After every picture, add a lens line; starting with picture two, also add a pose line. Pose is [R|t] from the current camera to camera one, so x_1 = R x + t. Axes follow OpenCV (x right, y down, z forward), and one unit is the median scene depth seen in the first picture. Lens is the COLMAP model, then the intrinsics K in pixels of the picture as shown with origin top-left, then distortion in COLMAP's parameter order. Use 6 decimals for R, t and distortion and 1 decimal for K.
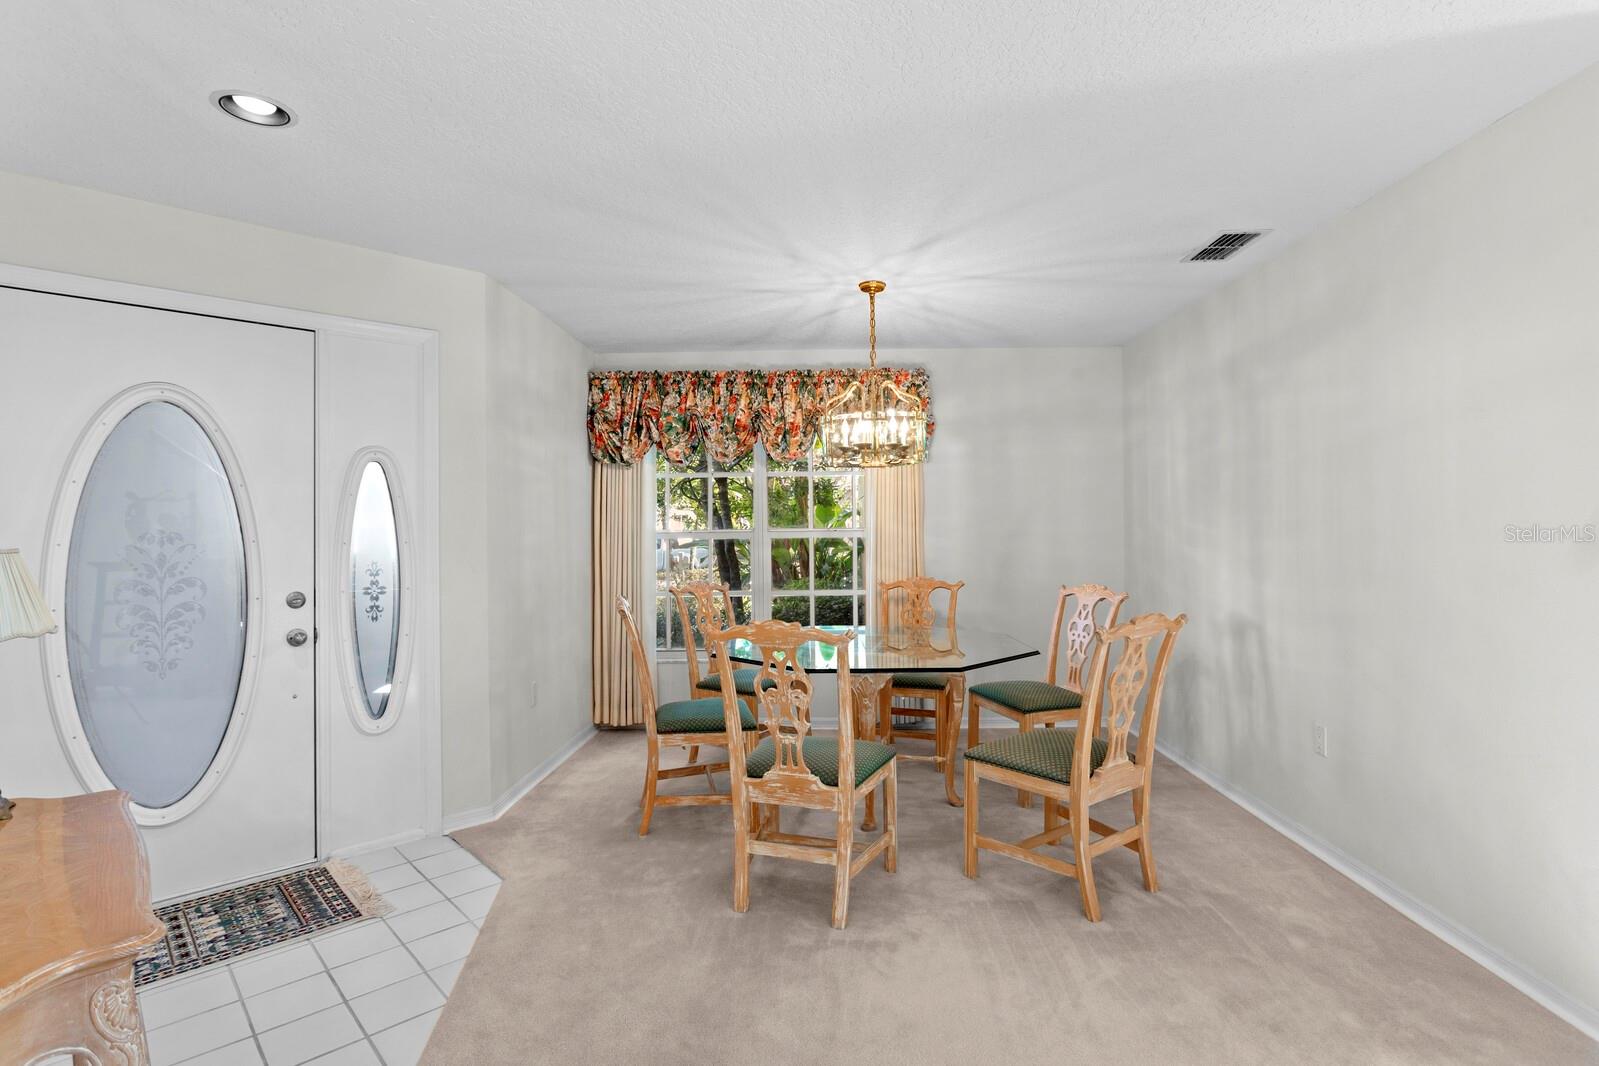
lens RADIAL K [[792.9, 0, 796.0], [0, 792.9, 523.8], [0, 0, 1]] dist [-0.015284, 0.007058]
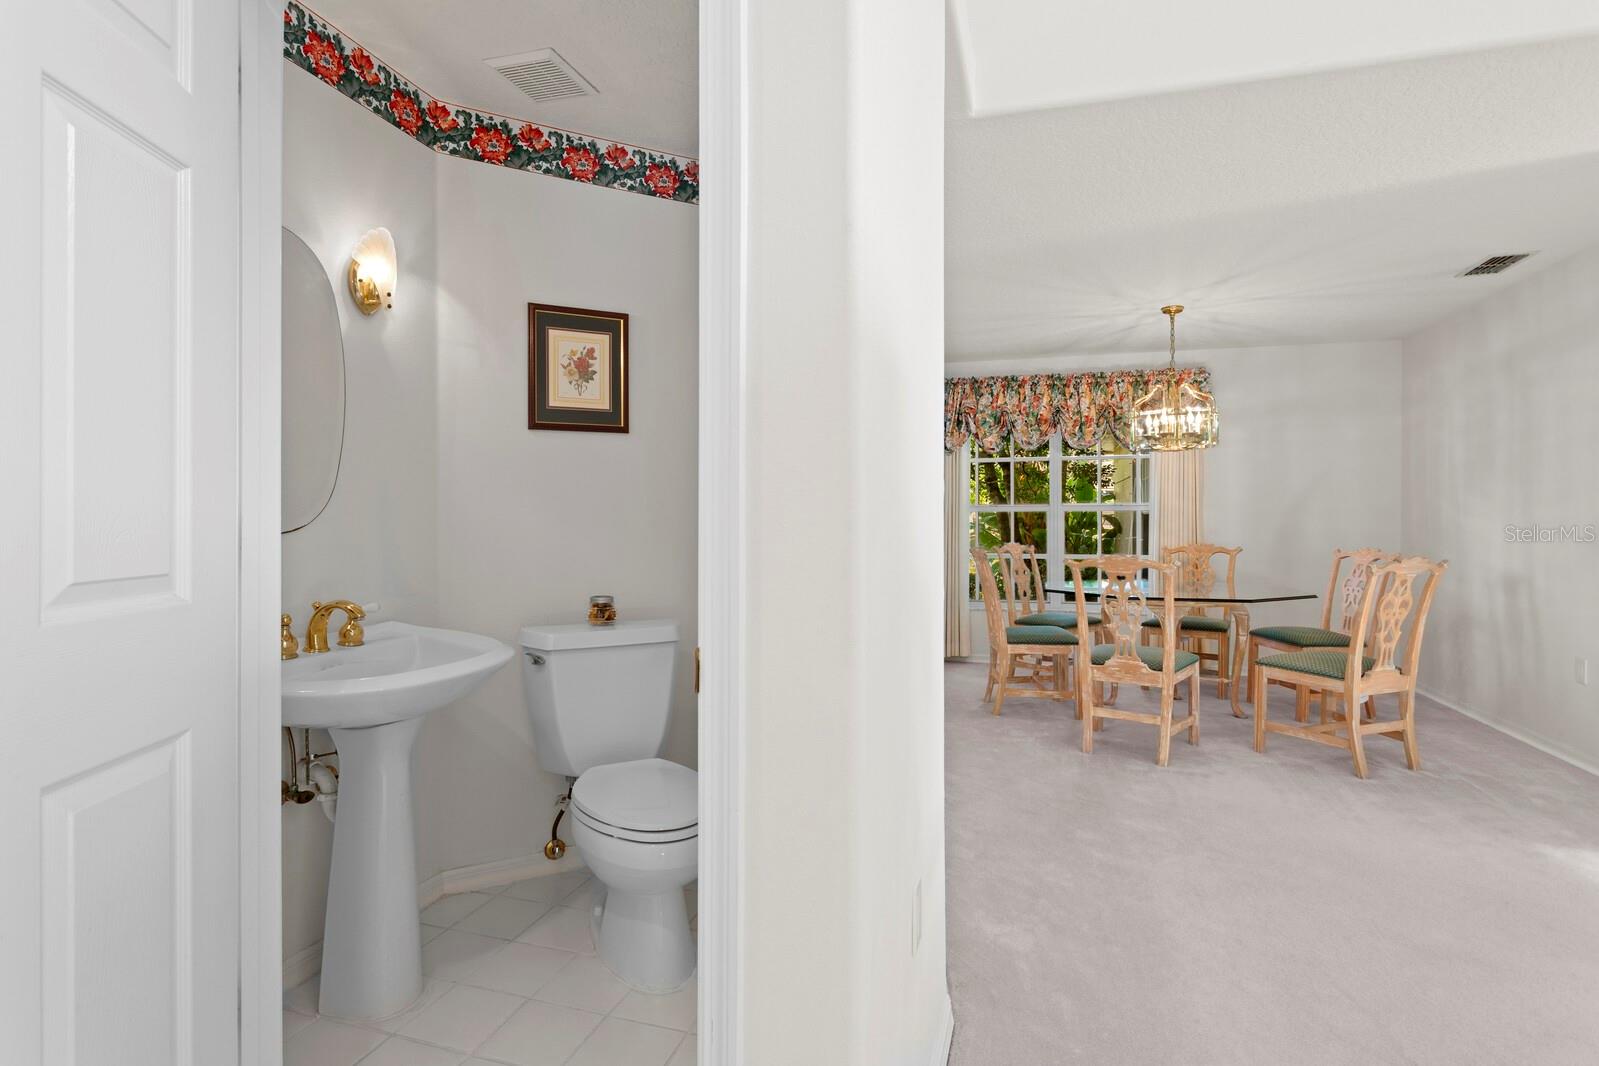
lens RADIAL K [[792.9, 0, 800.2], [0, 792.9, 521.4], [0, 0, 1]] dist [-0.015284, 0.007058]
pose [[0.964119, 0.009973, -0.265282, -0.149040], [-0.006999, 0.999902, 0.012156, 0.032730], [0.265377, -0.009863, 0.964094, -0.413626]]
